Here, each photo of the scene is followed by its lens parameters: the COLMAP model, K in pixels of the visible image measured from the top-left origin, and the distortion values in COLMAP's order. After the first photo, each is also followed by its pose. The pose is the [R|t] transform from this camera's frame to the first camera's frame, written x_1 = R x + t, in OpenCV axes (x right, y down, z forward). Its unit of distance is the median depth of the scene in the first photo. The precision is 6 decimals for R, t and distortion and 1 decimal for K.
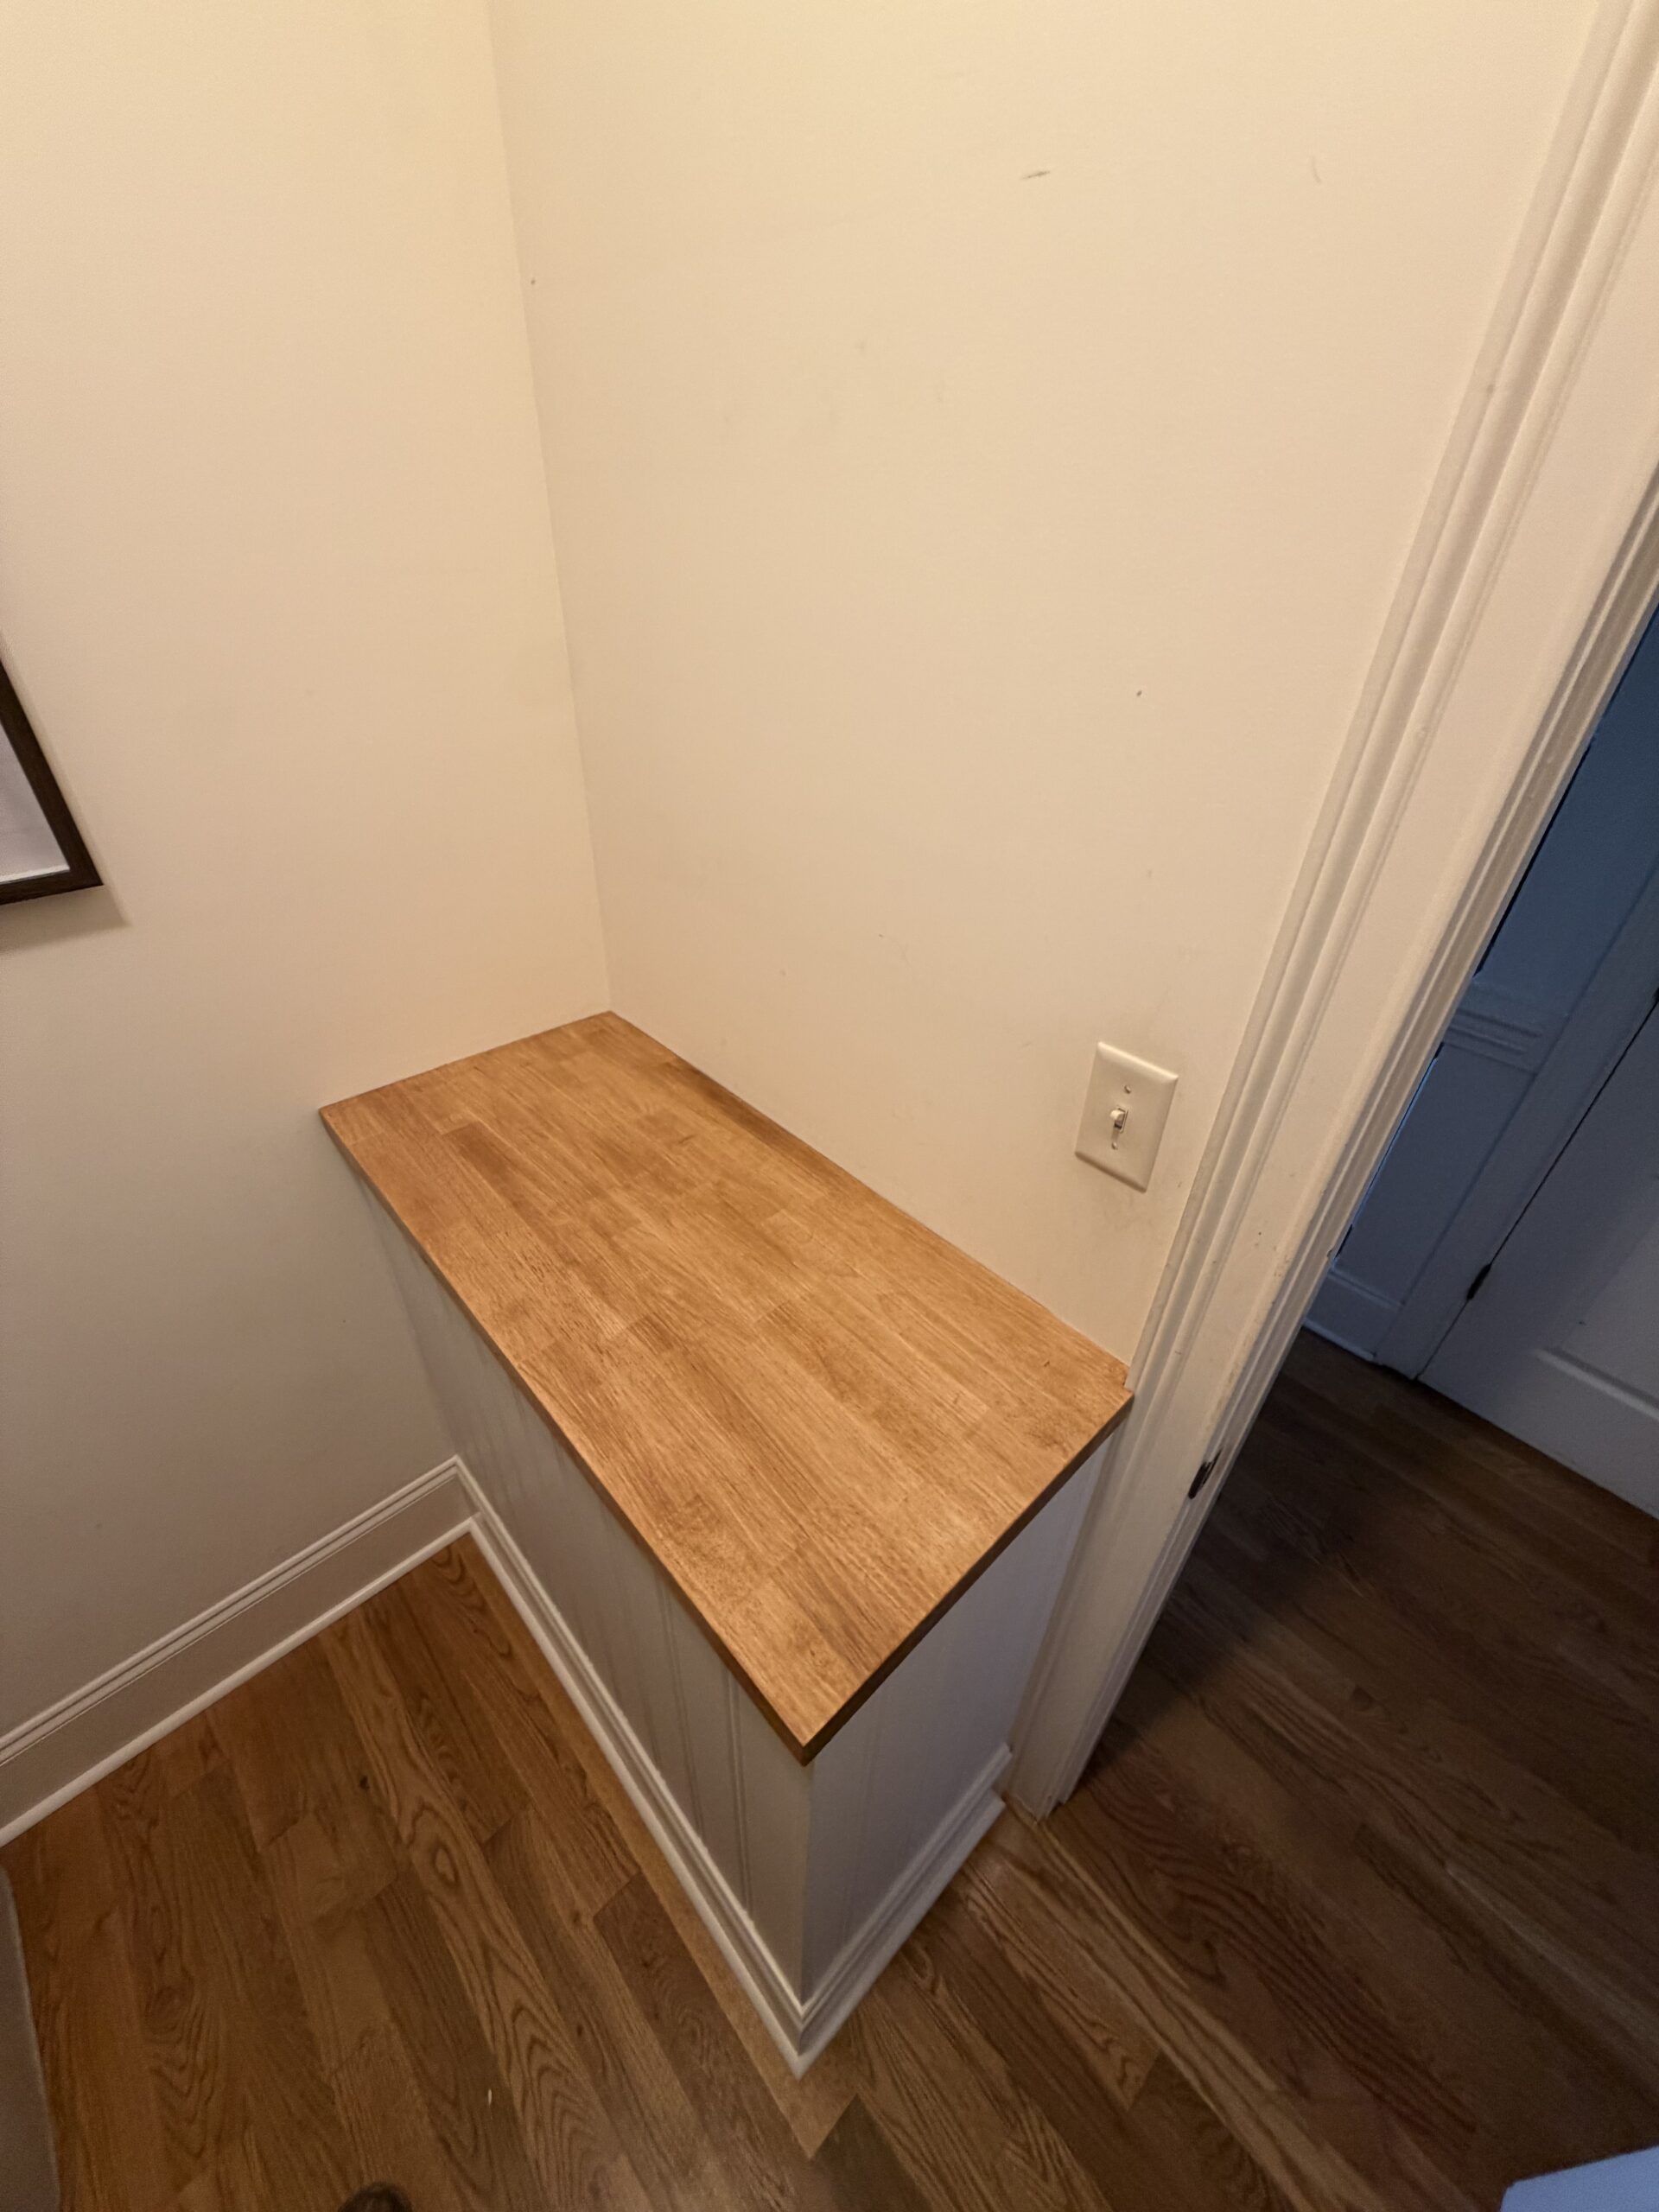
lens RADIAL K [[871.0, 0, 822.9], [0, 871.0, 1099.5], [0, 0, 1]] dist [-0.001125, 0.000351]
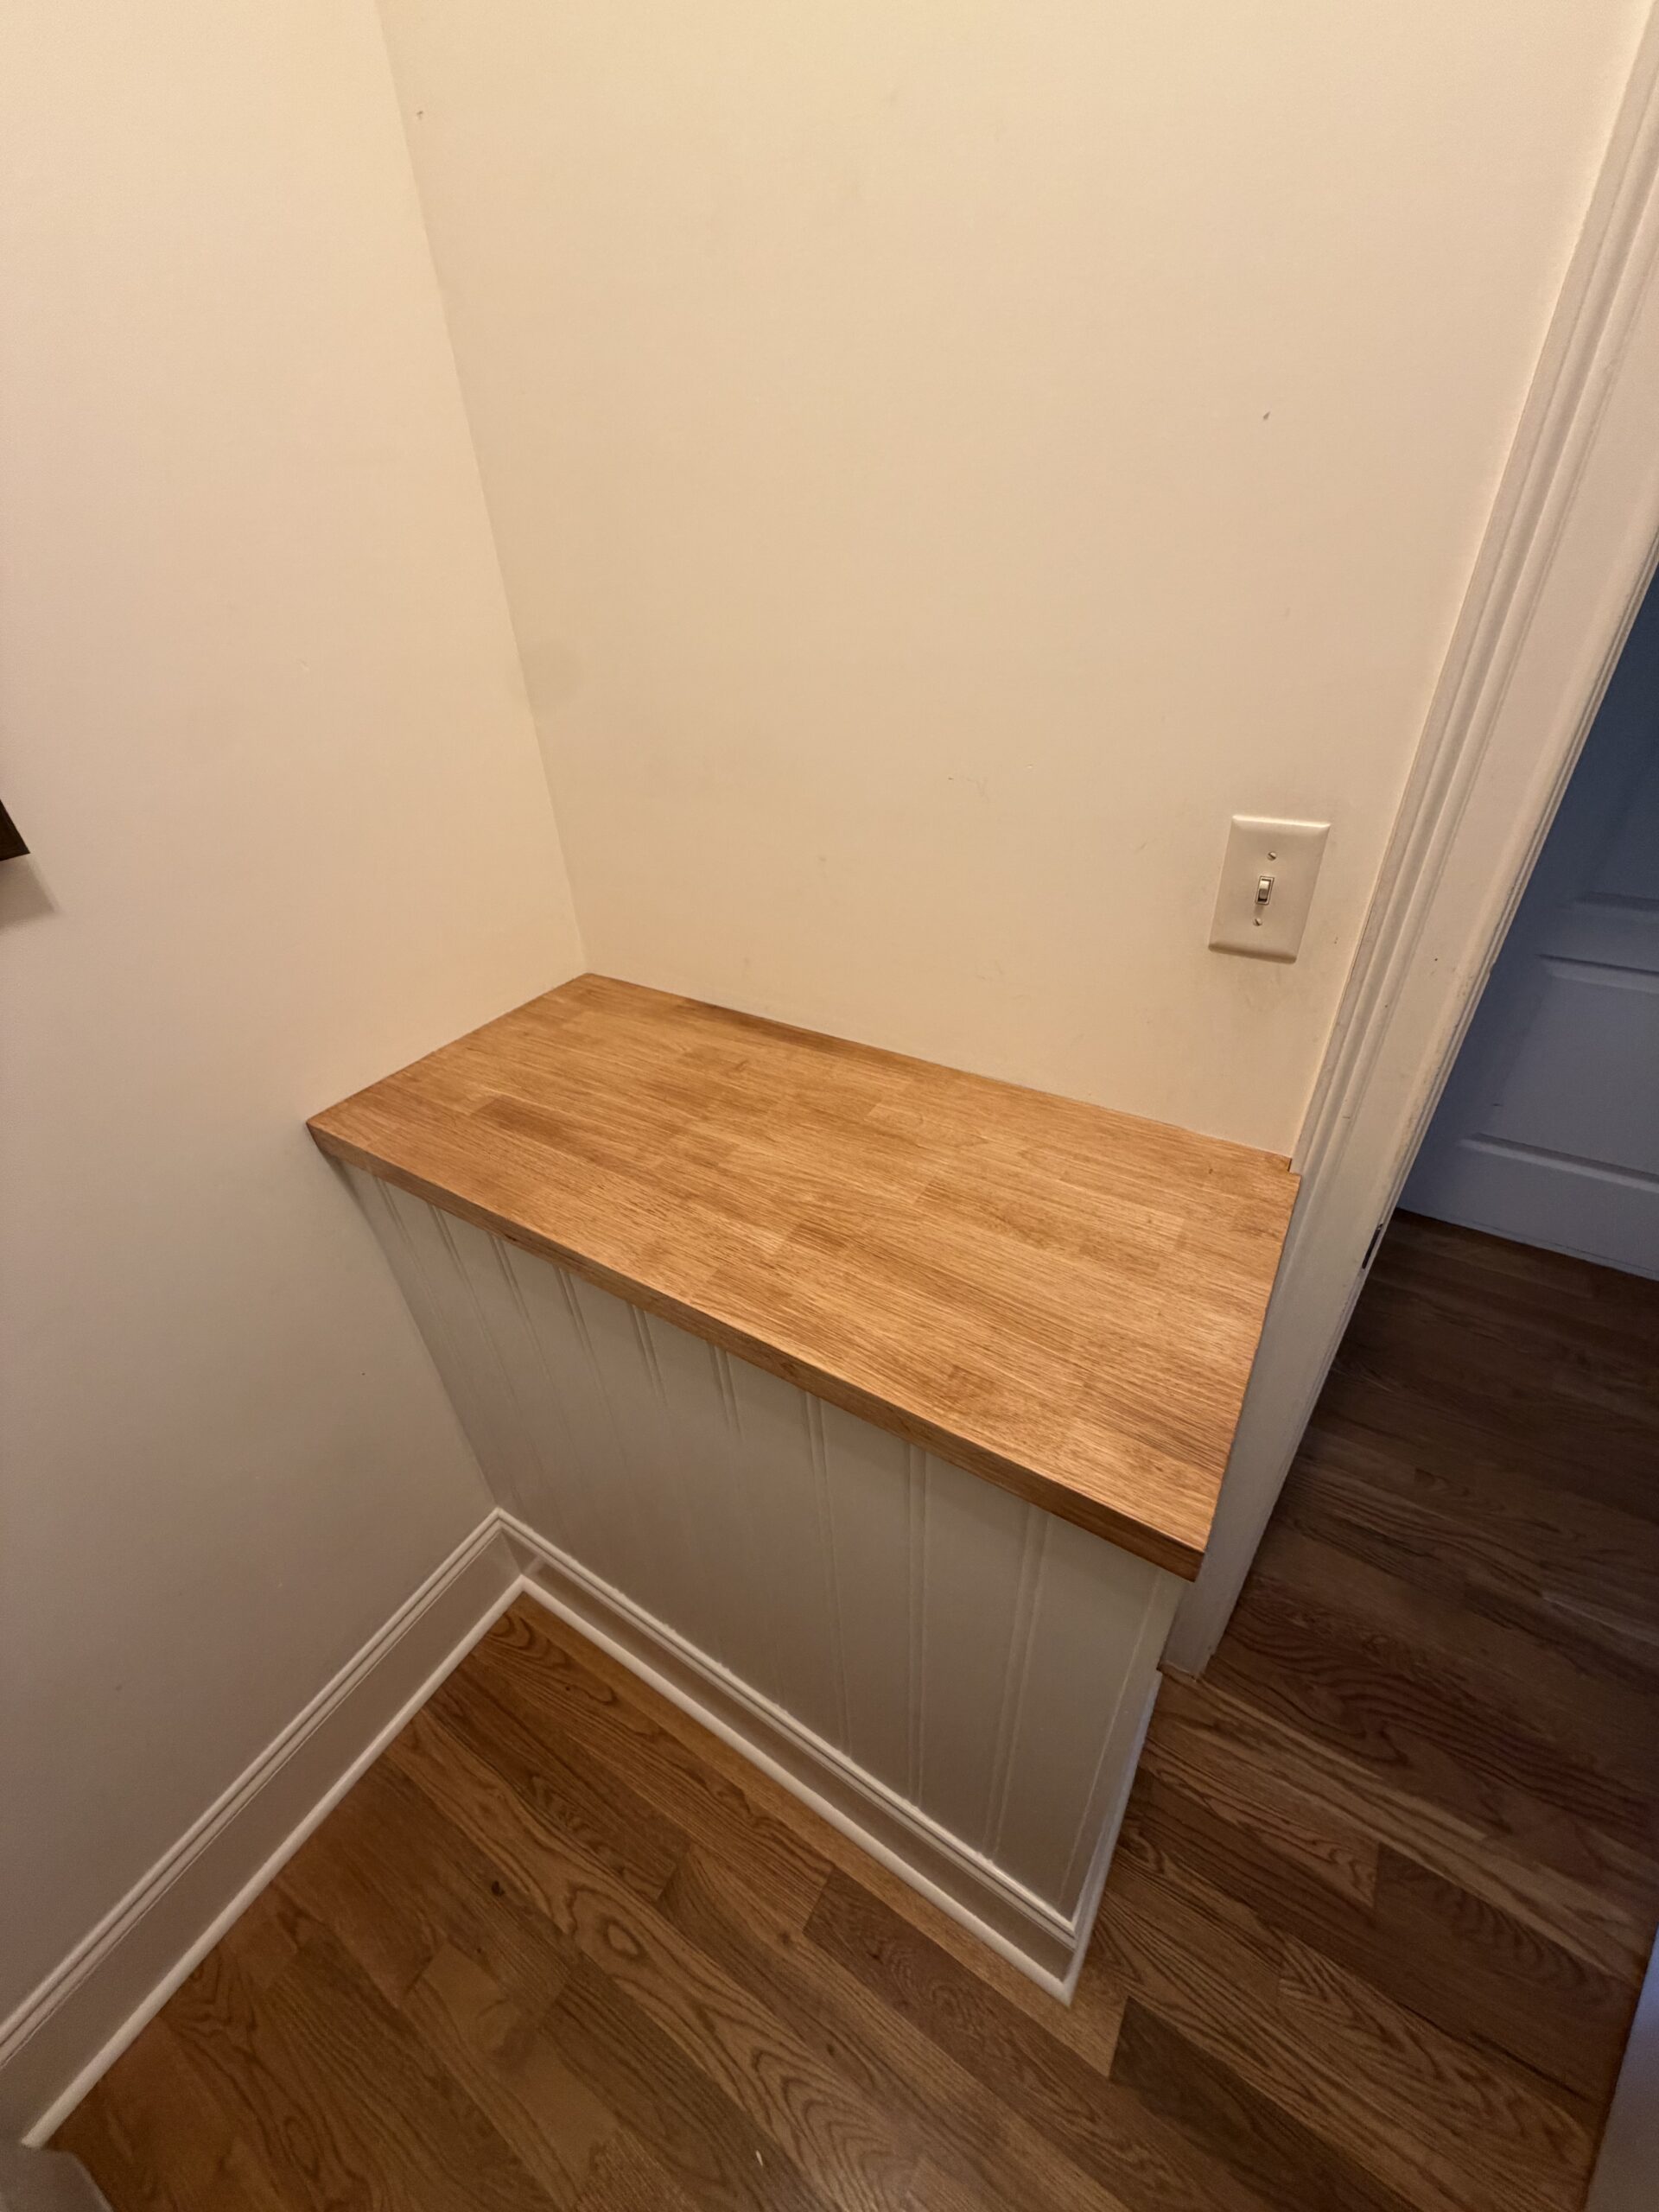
lens RADIAL K [[871.0, 0, 823.8], [0, 871.0, 1098.1], [0, 0, 1]] dist [-0.001125, 0.000351]
pose [[0.962140, -0.208891, 0.175072, -0.239250], [0.211342, 0.977401, 0.004738, 0.093503], [-0.172106, 0.032441, 0.984544, 0.075179]]
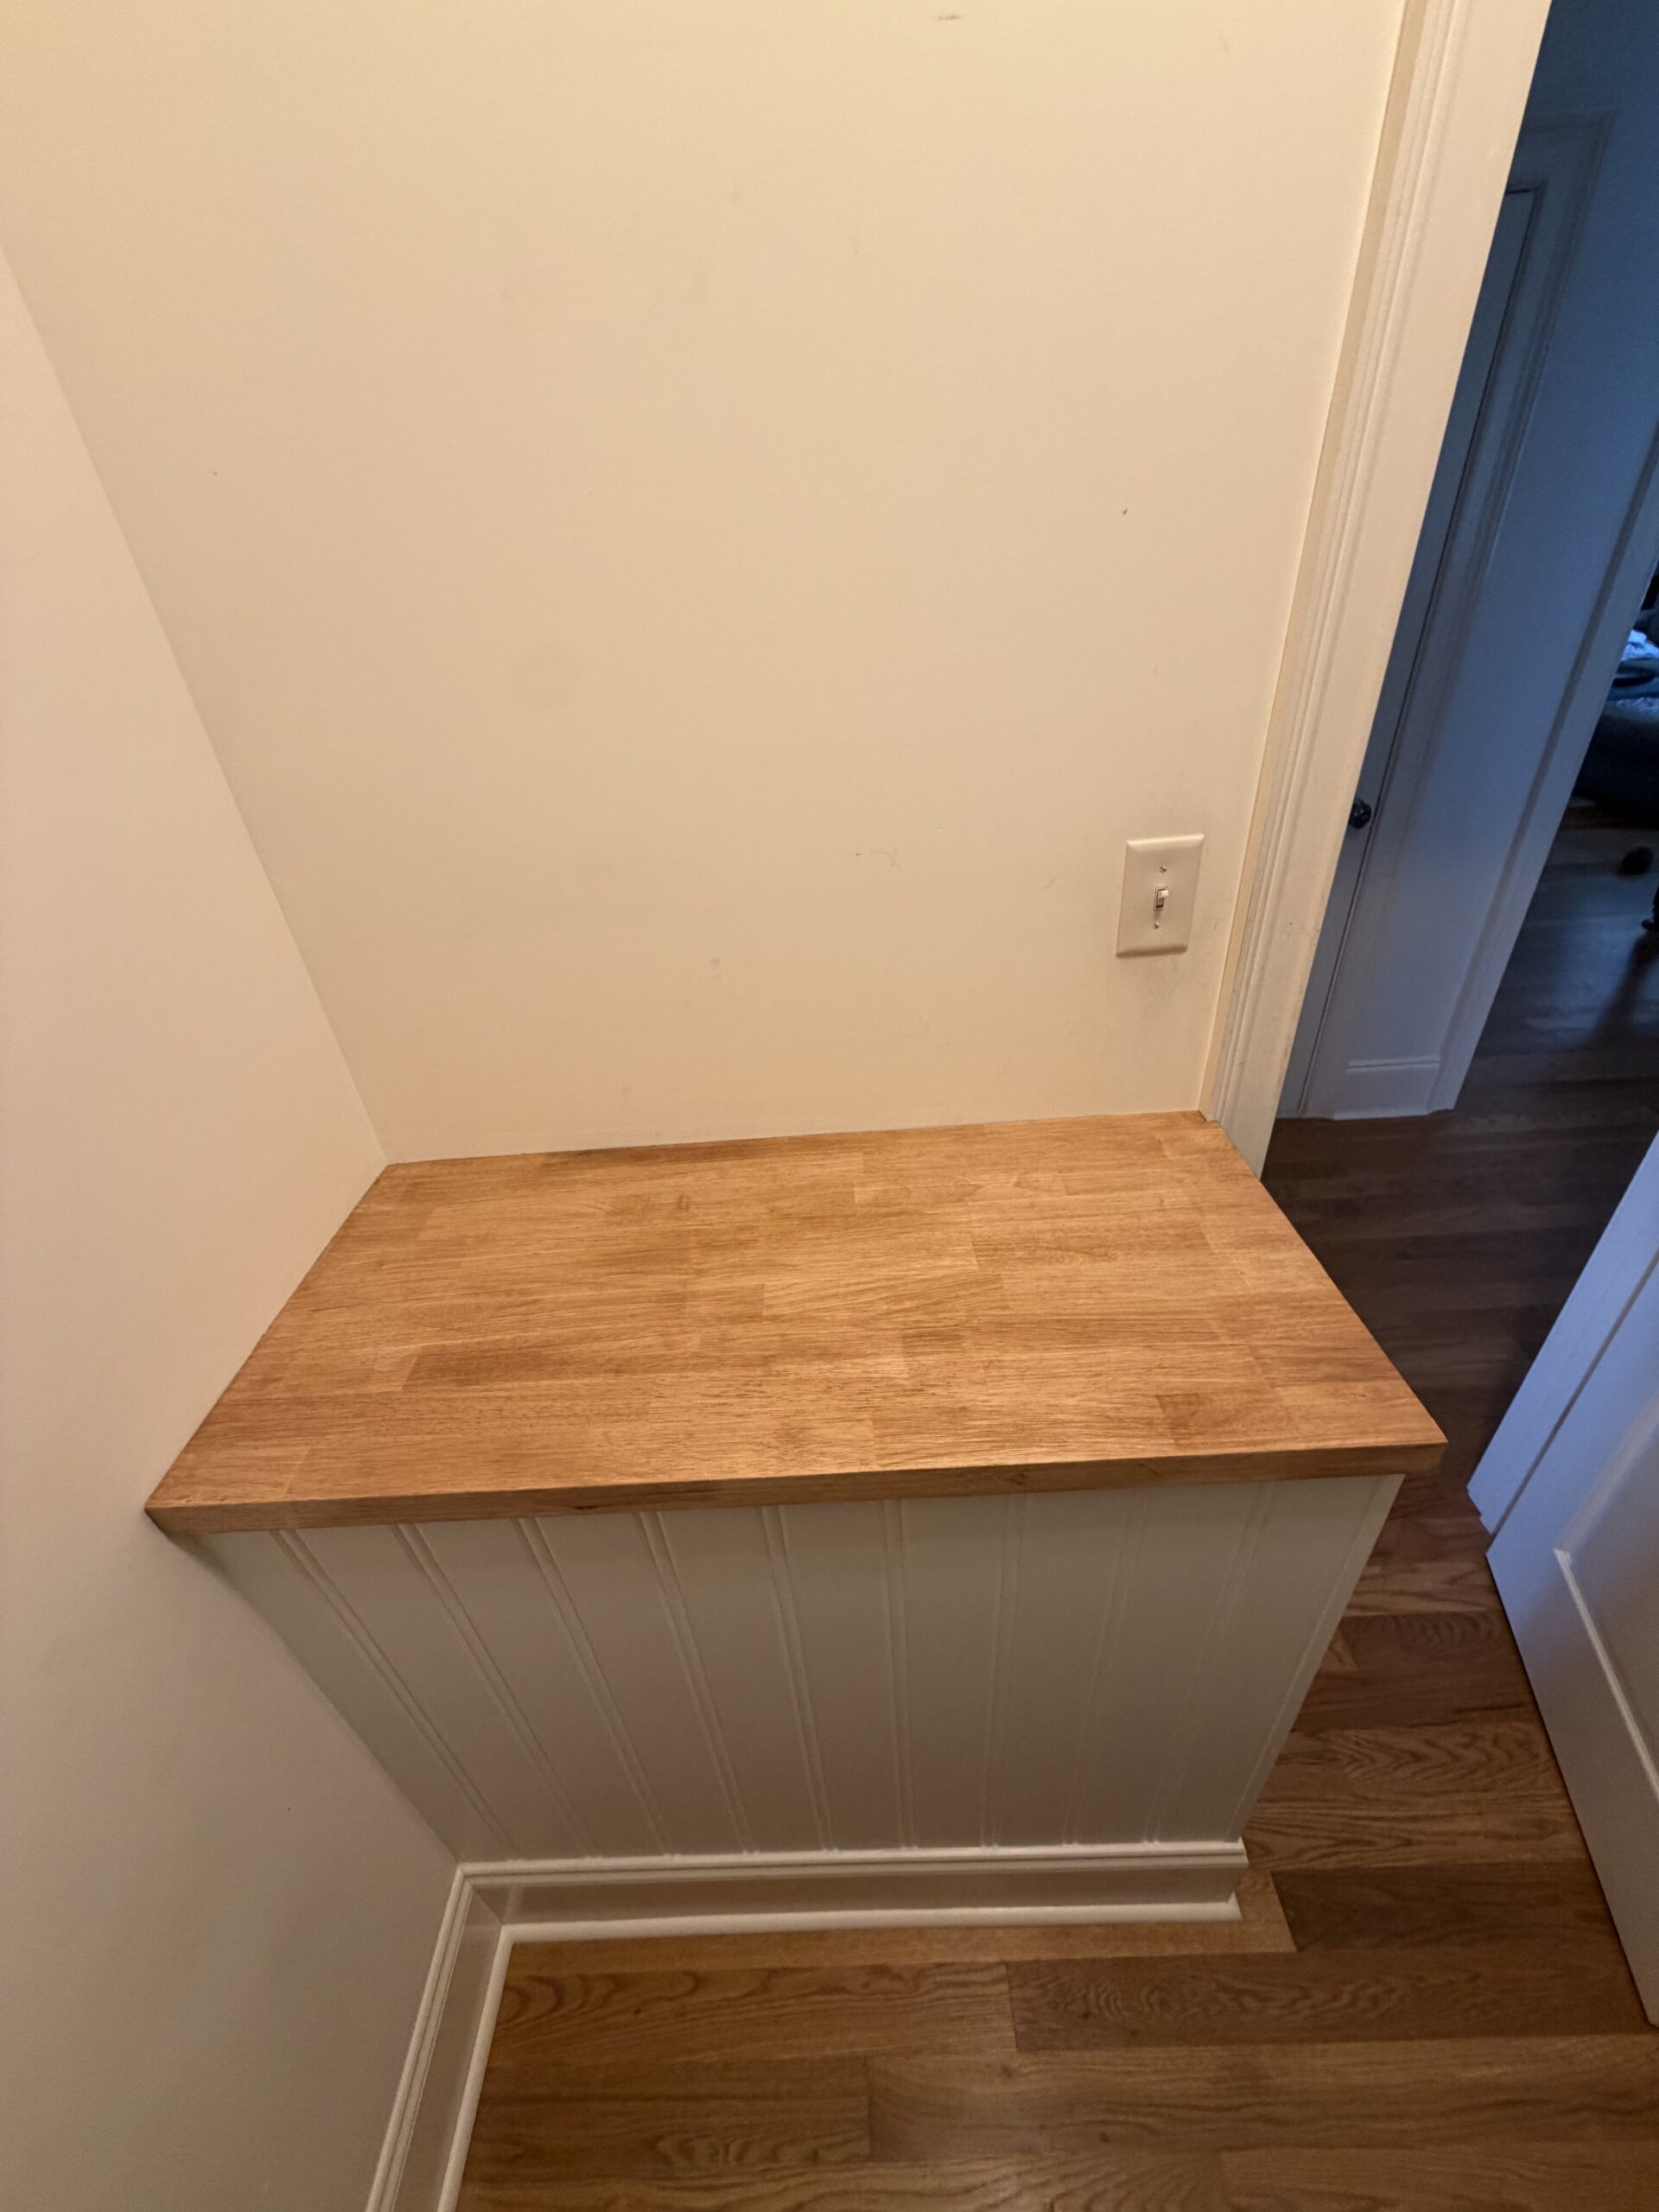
lens RADIAL K [[871.0, 0, 827.5], [0, 871.0, 1100.3], [0, 0, 1]] dist [-0.001125, 0.000351]
pose [[0.669504, -0.462686, 0.581107, -0.493605], [0.492368, 0.862184, 0.119217, -0.066885], [-0.556181, 0.206302, 0.805048, 0.239201]]
